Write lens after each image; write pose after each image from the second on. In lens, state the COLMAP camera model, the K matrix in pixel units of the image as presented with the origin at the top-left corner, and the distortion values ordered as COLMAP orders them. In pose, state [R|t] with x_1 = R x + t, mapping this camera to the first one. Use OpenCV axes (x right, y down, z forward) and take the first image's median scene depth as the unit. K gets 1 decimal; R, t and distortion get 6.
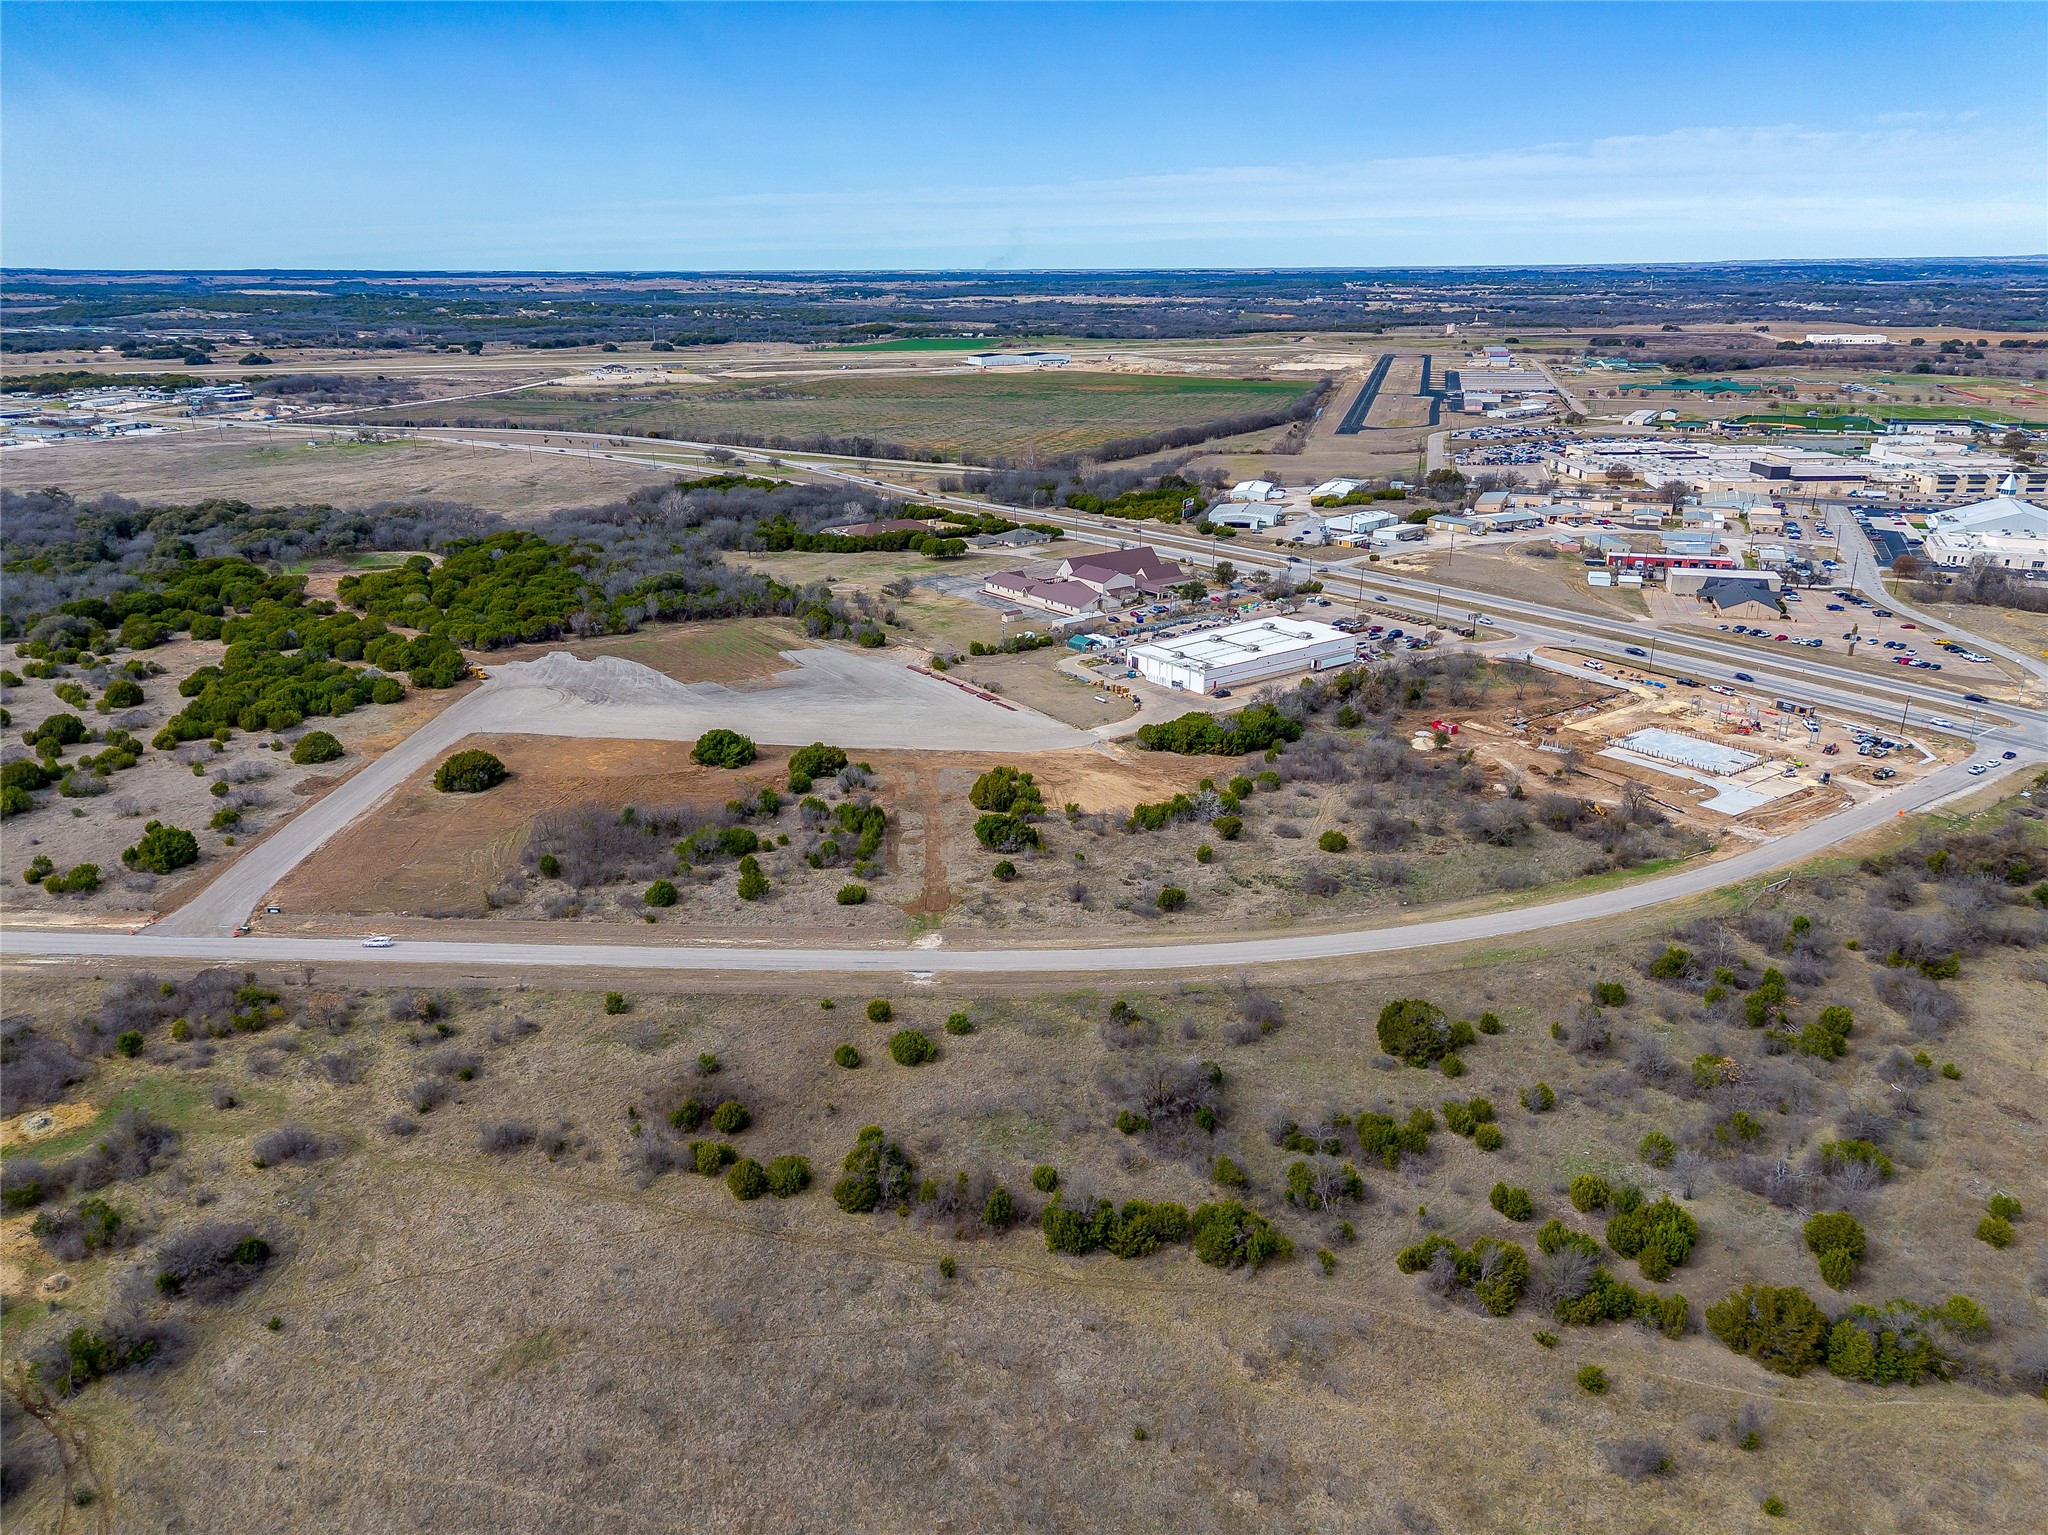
lens RADIAL K [[1460.5, 0, 1034.5], [0, 1460.5, 766.2], [0, 0, 1]] dist [0.069570, -0.070377]
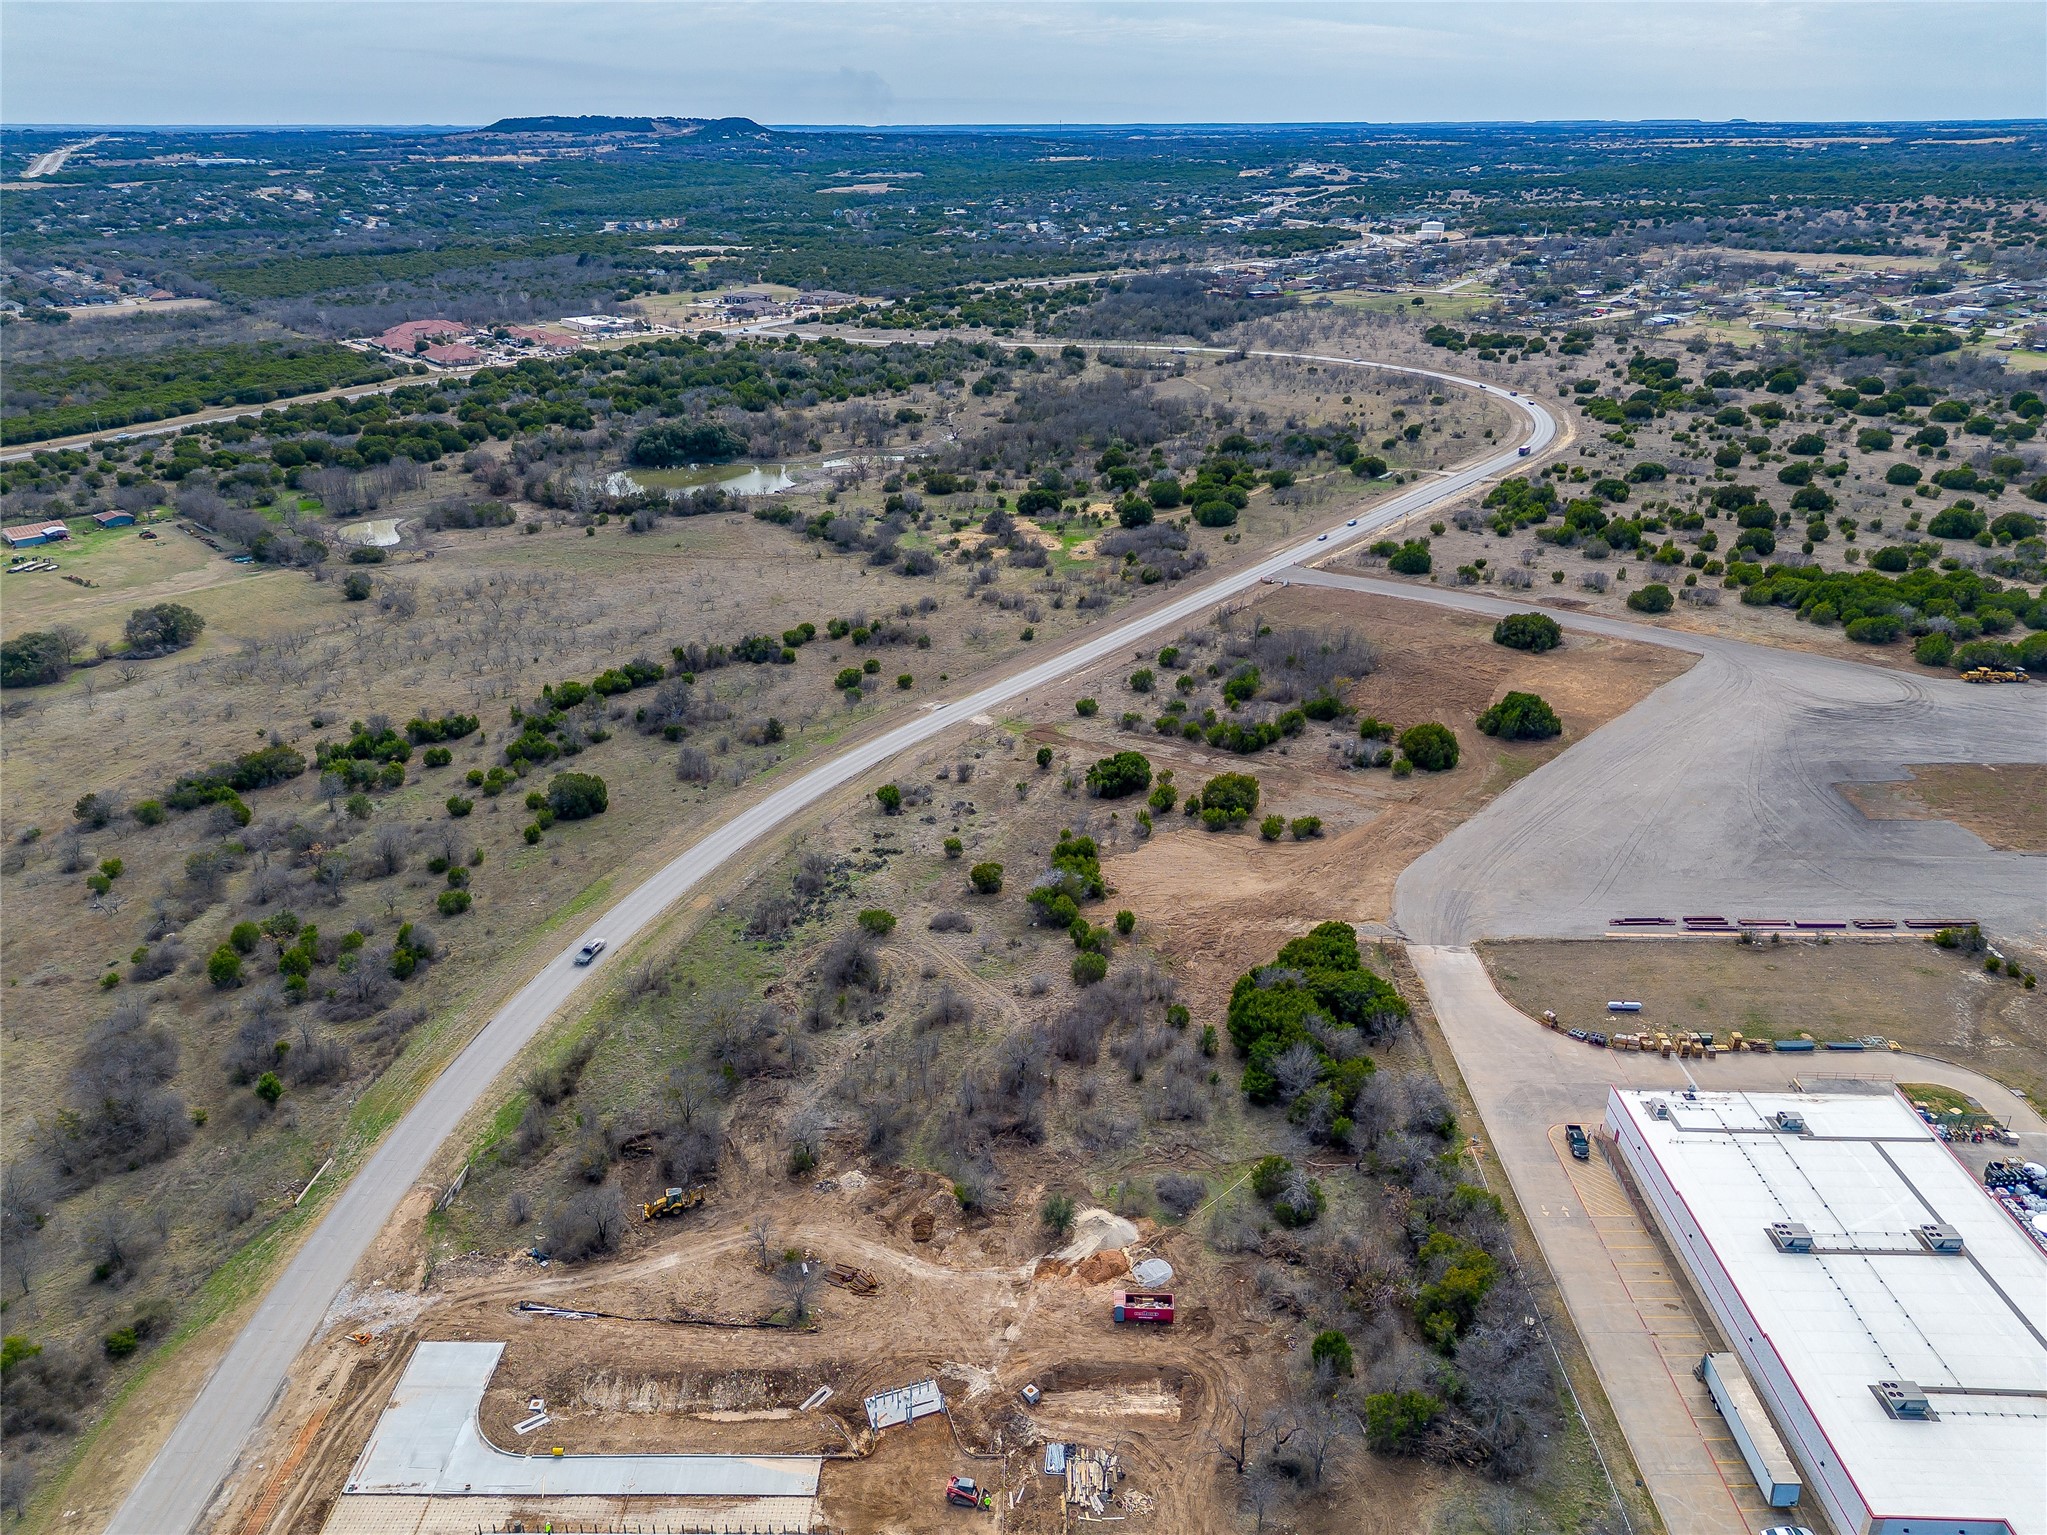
lens RADIAL K [[1450.4, 0, 1008.5], [0, 1450.4, 760.9], [0, 0, 1]] dist [0.065992, -0.062665]
pose [[-0.608520, 0.324169, -0.724305, 0.527061], [-0.251209, 0.787116, 0.563332, -0.352889], [0.752727, 0.524751, -0.397541, 1.011745]]
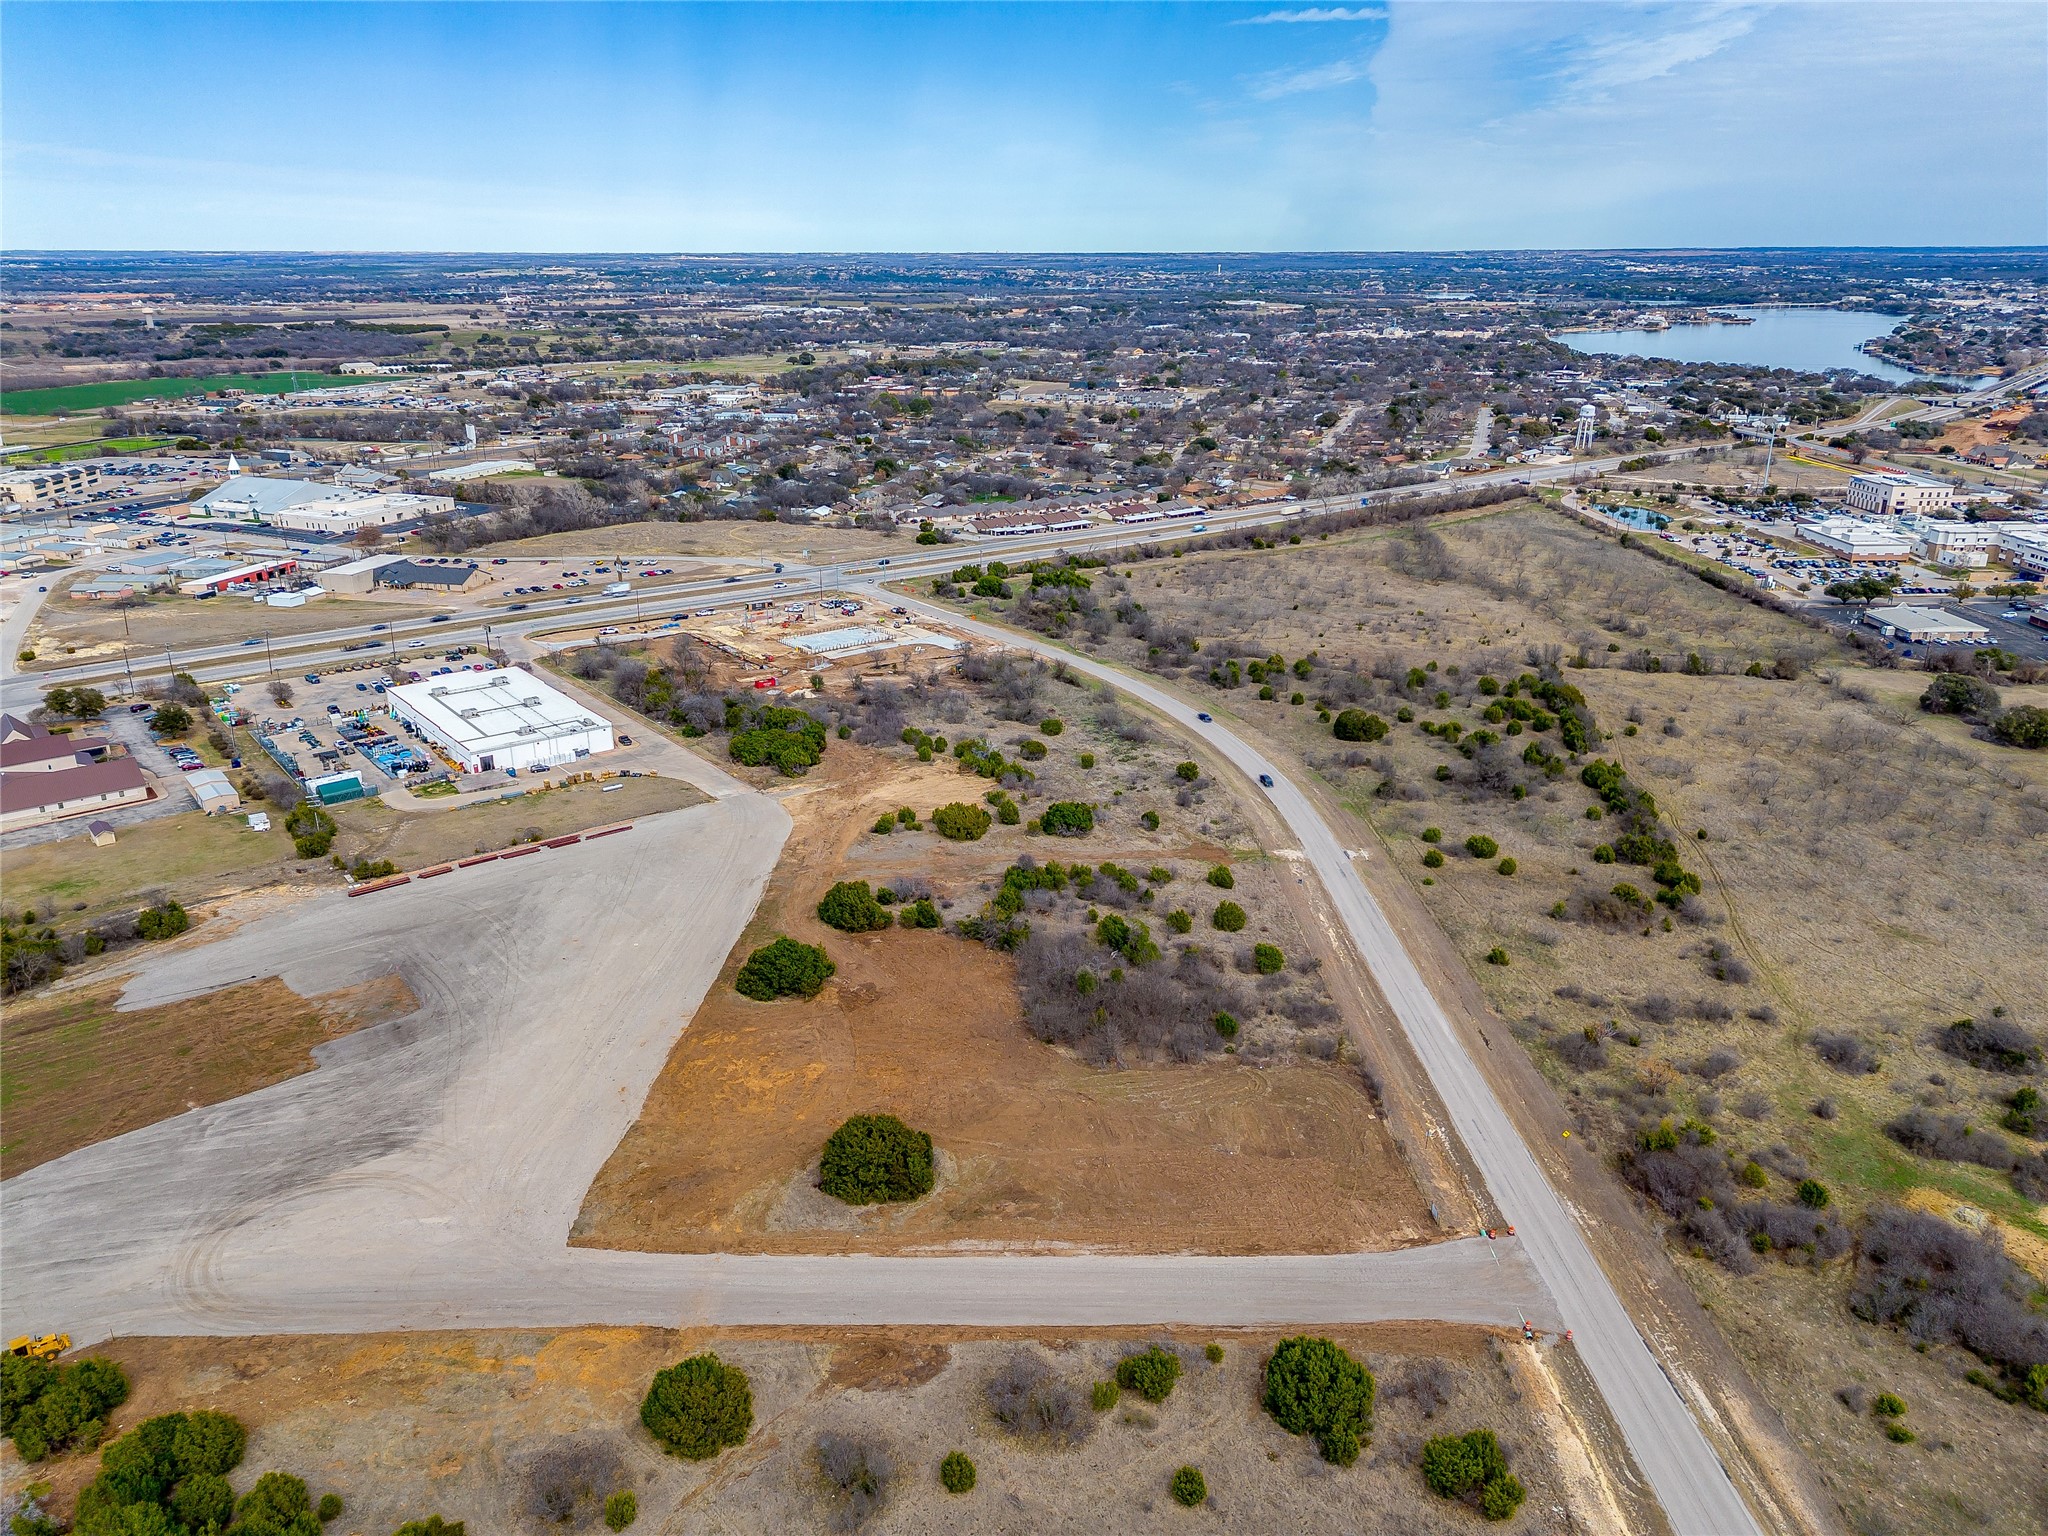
lens RADIAL K [[1442.3, 0, 1024.0], [0, 1442.3, 768.0], [0, 0, 1]] dist [0.070062, -0.068676]
pose [[-0.048179, -0.327432, 0.943646, -0.734304], [0.326764, 0.887591, 0.324665, -0.246684], [-0.943877, 0.323991, 0.064229, 0.739732]]
